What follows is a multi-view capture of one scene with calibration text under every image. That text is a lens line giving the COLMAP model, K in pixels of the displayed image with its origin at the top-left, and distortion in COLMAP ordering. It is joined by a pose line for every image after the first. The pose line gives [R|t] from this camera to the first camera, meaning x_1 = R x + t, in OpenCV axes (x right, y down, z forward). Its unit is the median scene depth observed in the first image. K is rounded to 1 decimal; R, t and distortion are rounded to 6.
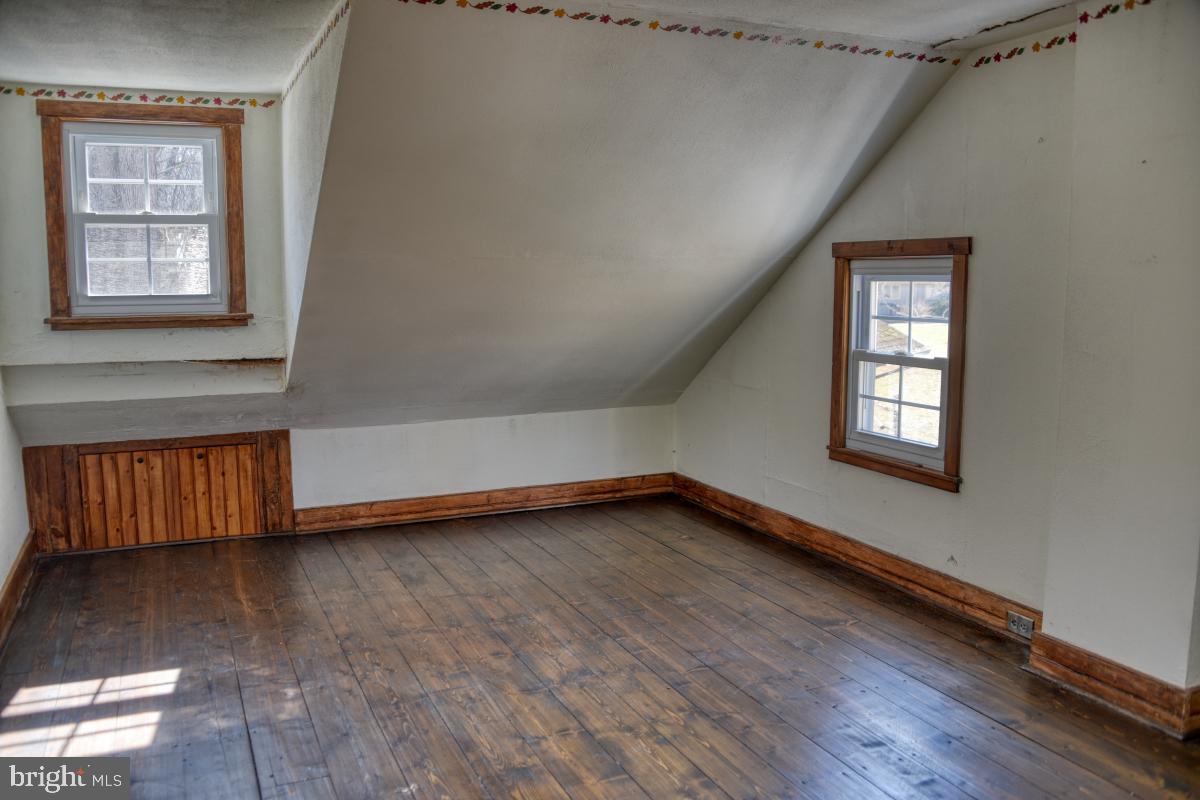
lens RADIAL K [[968.0, 0, 593.4], [0, 968.0, 399.0], [0, 0, 1]] dist [-0.112520, 0.037917]
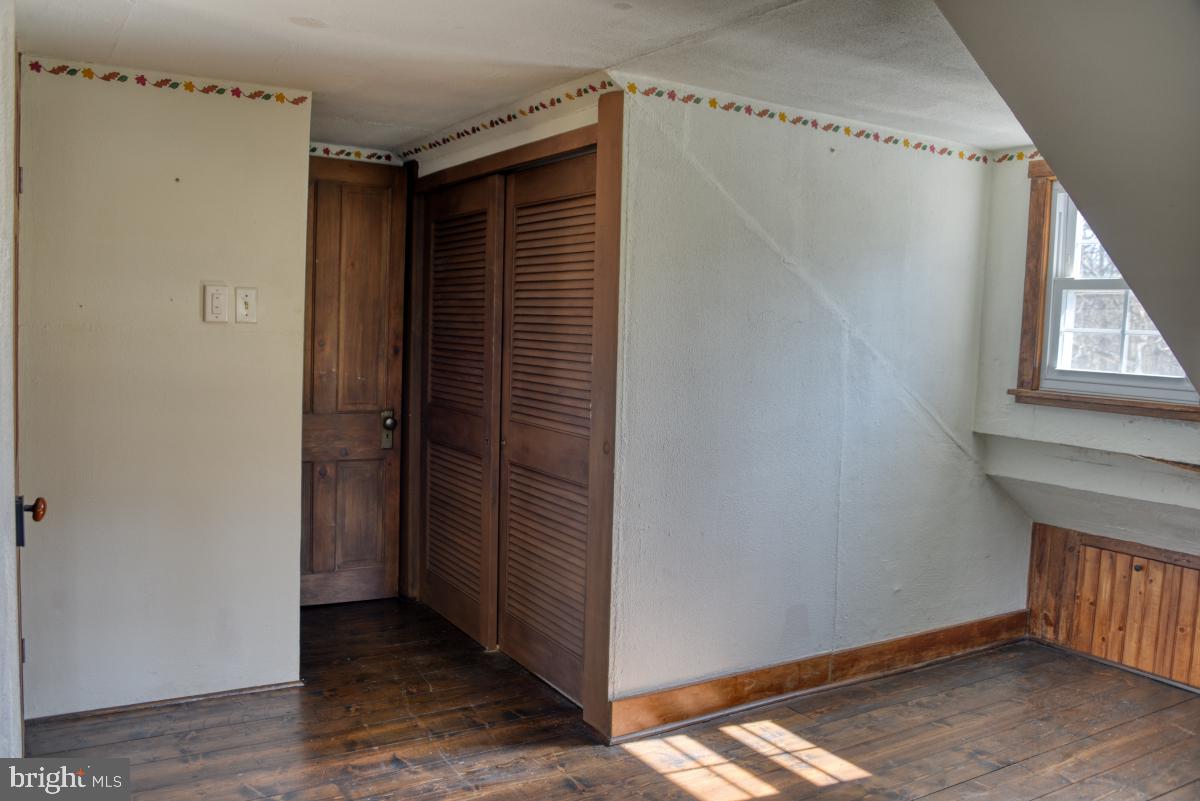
lens RADIAL K [[968.0, 0, 598.6], [0, 968.0, 402.5], [0, 0, 1]] dist [-0.112520, 0.037917]
pose [[0.141097, 0.083244, -0.986490, 0.270823], [-0.161725, 0.985011, 0.059987, -0.054398], [0.976697, 0.151076, 0.152445, 0.385124]]
